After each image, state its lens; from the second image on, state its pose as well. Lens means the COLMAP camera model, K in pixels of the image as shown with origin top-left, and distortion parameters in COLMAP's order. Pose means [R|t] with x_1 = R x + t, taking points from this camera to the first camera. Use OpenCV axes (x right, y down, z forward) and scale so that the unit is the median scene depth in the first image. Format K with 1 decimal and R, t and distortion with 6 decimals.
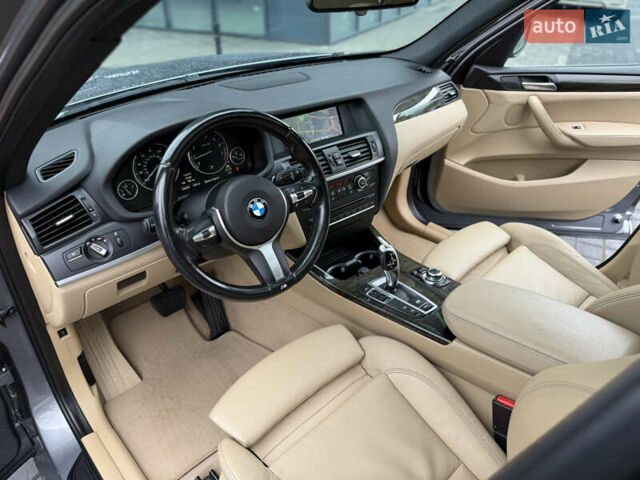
lens RADIAL K [[450.0, 0, 316.1], [0, 450.0, 246.0], [0, 0, 1]] dist [0.079428, -0.115680]
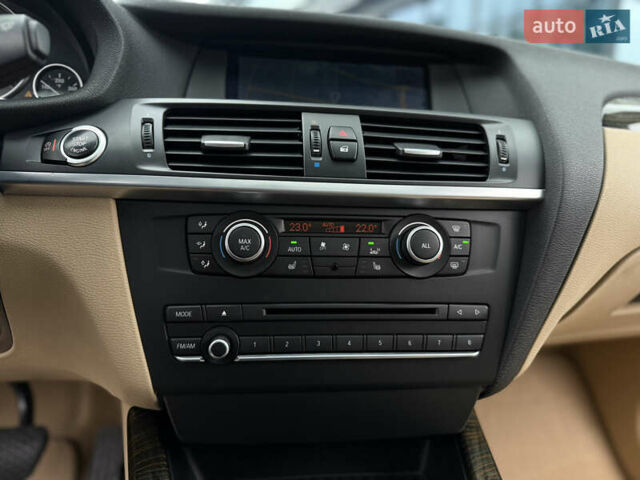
lens RADIAL K [[450.0, 0, 322.1], [0, 450.0, 236.0], [0, 0, 1]] dist [0.079428, -0.115680]
pose [[0.856061, 0.128725, -0.500589, 0.208225], [-0.321803, 0.890624, -0.321297, -0.040263], [0.404478, 0.436141, 0.803852, 0.837877]]
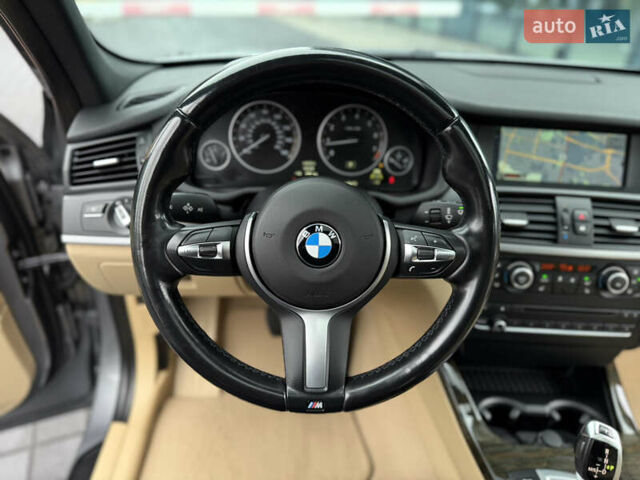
lens RADIAL K [[450.0, 0, 318.5], [0, 450.0, 240.8], [0, 0, 1]] dist [0.079428, -0.115680]
pose [[0.768767, 0.361635, -0.527464, 0.107393], [-0.395351, 0.917028, 0.052510, -0.087142], [0.502689, 0.168165, 0.847953, 0.434225]]
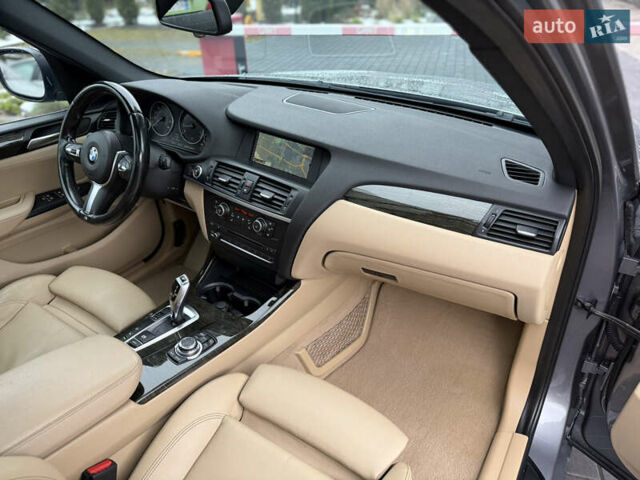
lens RADIAL K [[450.0, 0, 324.4], [0, 450.0, 242.4], [0, 0, 1]] dist [0.079428, -0.115680]
pose [[0.225584, 0.509565, -0.830335, 0.988101], [-0.531686, 0.778578, 0.333355, -0.537966], [0.816347, 0.366278, 0.446563, 0.809714]]
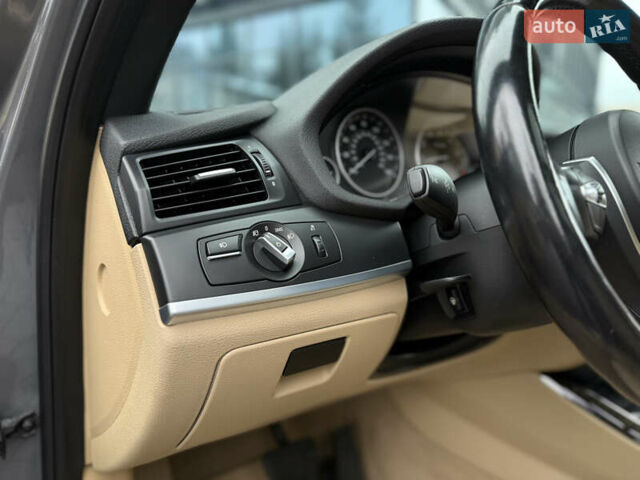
lens RADIAL K [[450.0, 0, 320.7], [0, 450.0, 241.1], [0, 0, 1]] dist [0.079428, -0.115680]
pose [[0.992696, 0.050851, -0.109402, -0.305115], [-0.091355, 0.909129, -0.406373, 0.126686], [0.078796, 0.413399, 0.907134, 0.487367]]
